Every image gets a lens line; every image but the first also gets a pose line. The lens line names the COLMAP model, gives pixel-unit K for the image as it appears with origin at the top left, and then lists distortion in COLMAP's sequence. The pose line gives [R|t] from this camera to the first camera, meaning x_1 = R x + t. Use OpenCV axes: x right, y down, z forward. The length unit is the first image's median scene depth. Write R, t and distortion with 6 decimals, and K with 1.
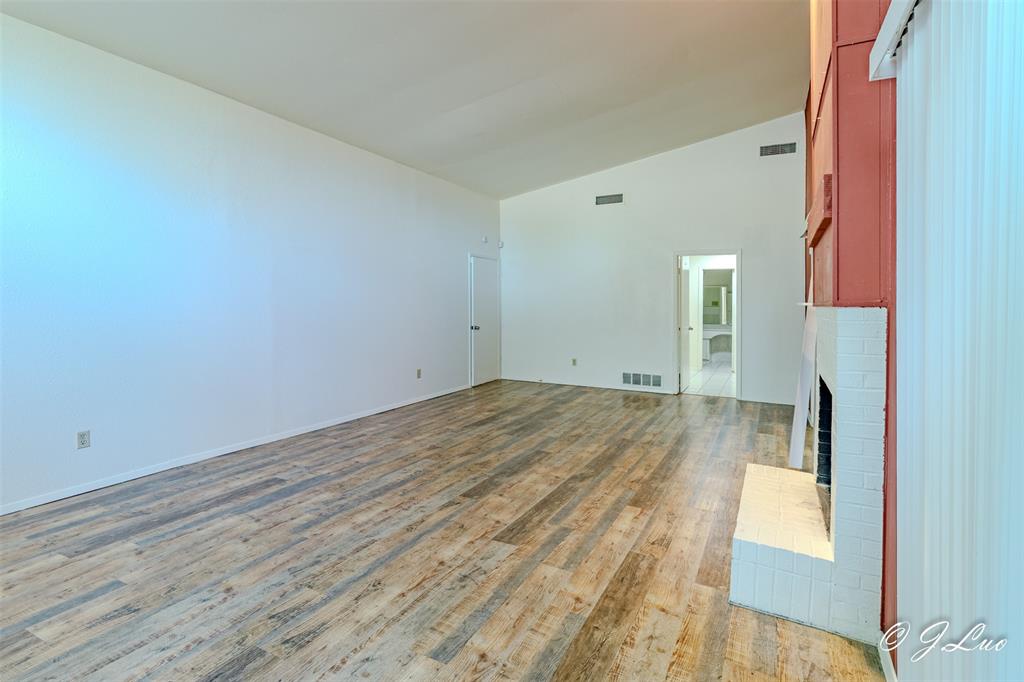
lens RADIAL K [[479.9, 0, 531.7], [0, 479.9, 295.4], [0, 0, 1]] dist [0.001253, -0.000205]
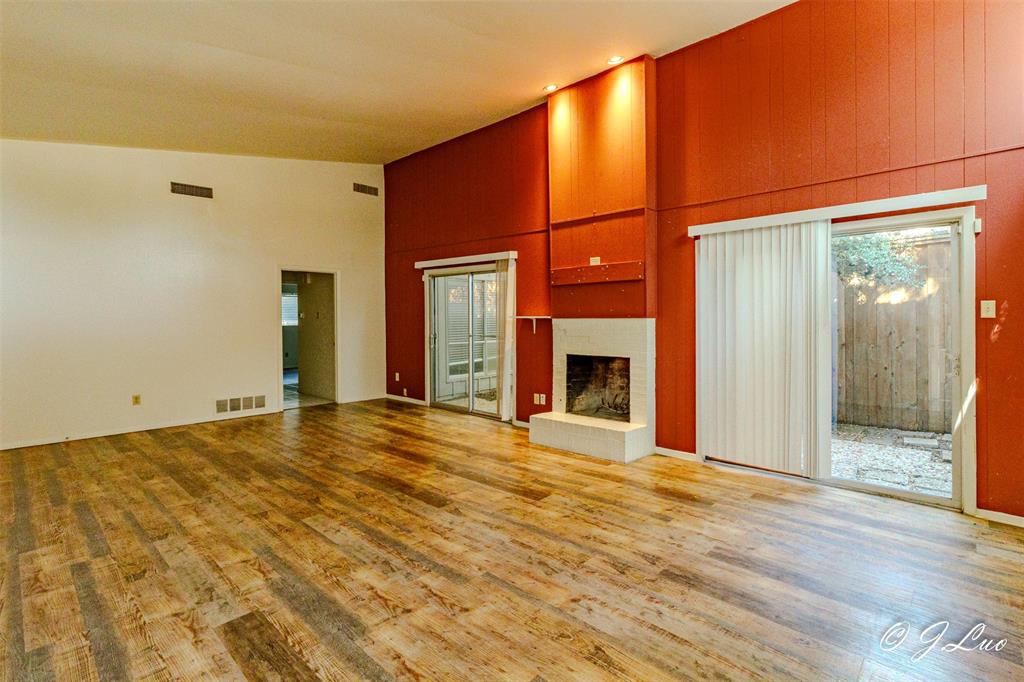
lens RADIAL K [[492.0, 0, 520.1], [0, 492.0, 310.0], [0, 0, 1]] dist [-0.000681, -0.000577]
pose [[0.284488, 0.005795, 0.958662, -1.209212], [-0.009043, 0.999953, -0.003362, -0.001523], [-0.958637, -0.007713, 0.284527, 0.590938]]
